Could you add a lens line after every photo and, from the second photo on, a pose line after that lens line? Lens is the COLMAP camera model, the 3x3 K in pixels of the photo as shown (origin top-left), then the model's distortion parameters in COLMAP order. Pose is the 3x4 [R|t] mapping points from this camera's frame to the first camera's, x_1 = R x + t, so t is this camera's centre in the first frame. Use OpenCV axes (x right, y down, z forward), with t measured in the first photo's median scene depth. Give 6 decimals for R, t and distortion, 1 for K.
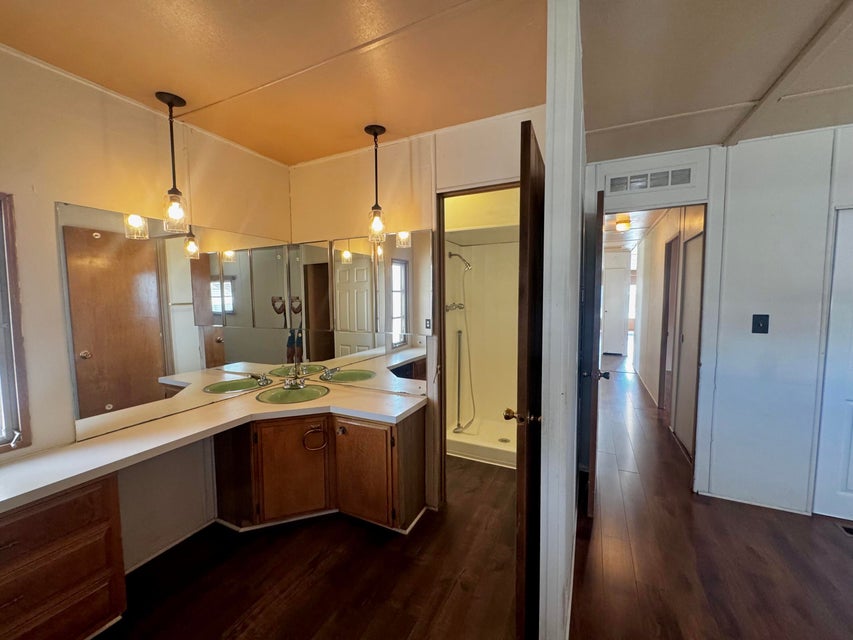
lens RADIAL K [[345.3, 0, 426.4], [0, 345.3, 316.9], [0, 0, 1]] dist [0.000493, -0.000754]
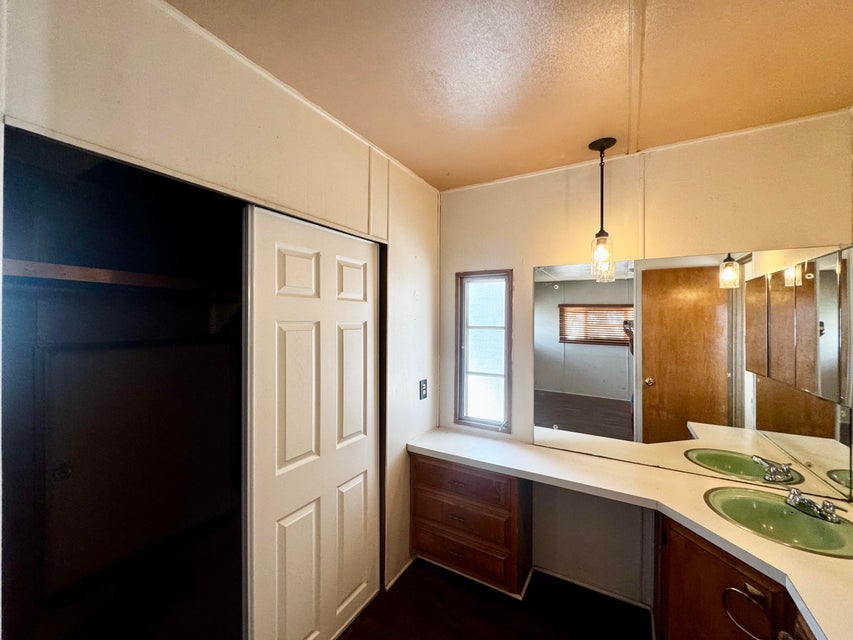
lens RADIAL K [[345.3, 0, 427.0], [0, 345.3, 320.9], [0, 0, 1]] dist [0.000493, -0.000754]
pose [[-0.074648, 0.007827, -0.997179, 0.285473], [-0.067845, 0.997612, 0.012909, -0.085541], [0.994899, 0.068617, -0.073938, 0.558142]]
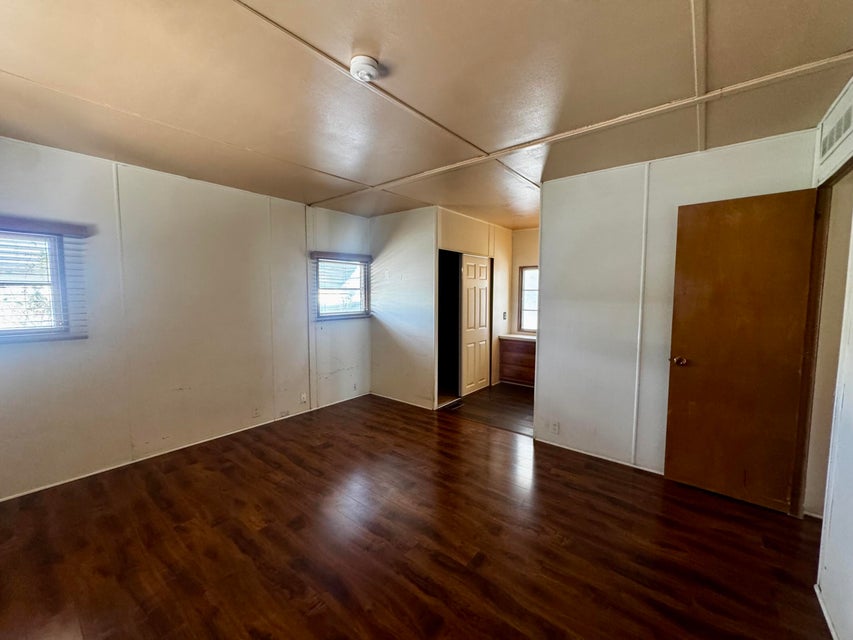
lens RADIAL K [[345.3, 0, 430.7], [0, 345.3, 319.2], [0, 0, 1]] dist [0.000493, -0.000754]
pose [[-0.217249, 0.083890, -0.972505, 2.090361], [-0.064677, 0.992873, 0.100095, -0.052352], [0.973971, 0.084645, -0.210275, 0.478390]]
